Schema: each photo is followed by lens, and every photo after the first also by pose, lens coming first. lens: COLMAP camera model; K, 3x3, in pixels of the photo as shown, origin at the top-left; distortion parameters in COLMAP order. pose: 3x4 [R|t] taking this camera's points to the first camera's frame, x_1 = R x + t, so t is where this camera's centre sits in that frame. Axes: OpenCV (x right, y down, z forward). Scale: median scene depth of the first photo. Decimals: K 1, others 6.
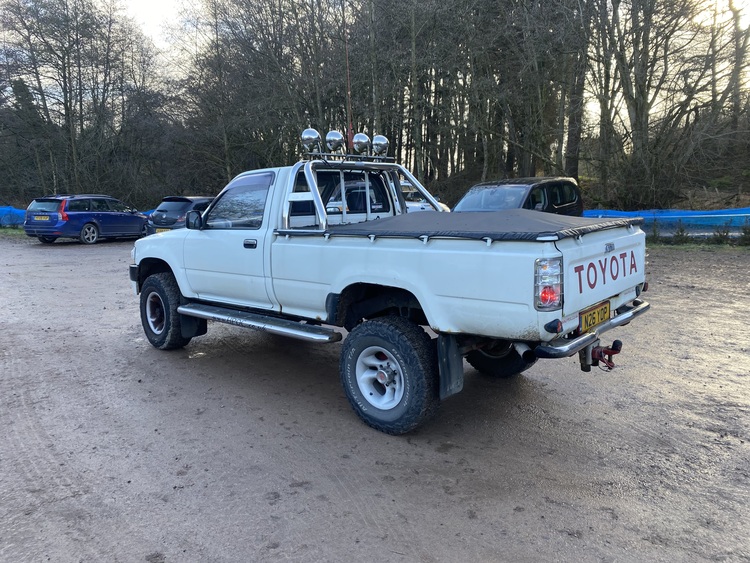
lens RADIAL K [[572.4, 0, 368.4], [0, 572.4, 283.0], [0, 0, 1]] dist [0.010142, 0.002519]
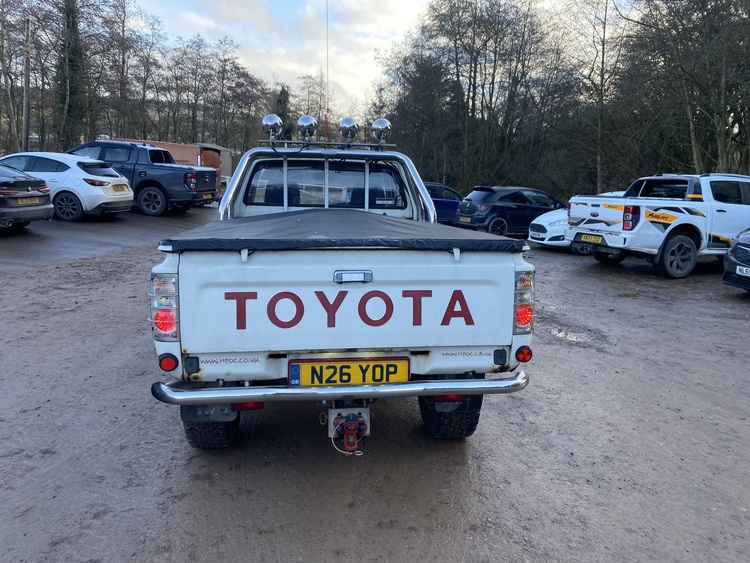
lens RADIAL K [[572.4, 0, 368.4], [0, 572.4, 283.0], [0, 0, 1]] dist [0.010142, 0.002519]
pose [[0.748400, 0.148215, -0.646475, 0.696277], [-0.137471, 0.988209, 0.067418, -0.081910], [0.648845, 0.038416, 0.759950, 0.401705]]
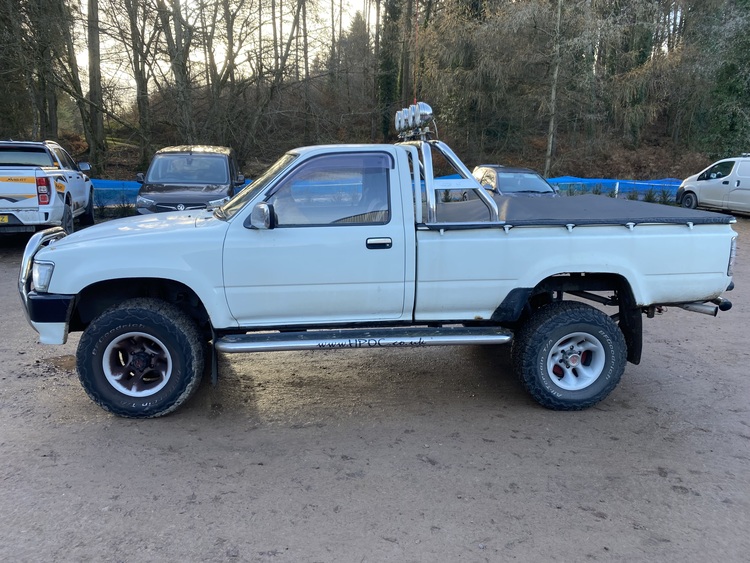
lens RADIAL K [[537.2, 0, 375.0], [0, 537.2, 281.5], [0, 0, 1]] dist [0.004194, 0.000571]
pose [[0.659514, -0.109759, 0.743636, -0.801079], [0.094274, 0.993549, 0.063037, -0.064001], [-0.745757, 0.028531, 0.665607, 0.526350]]
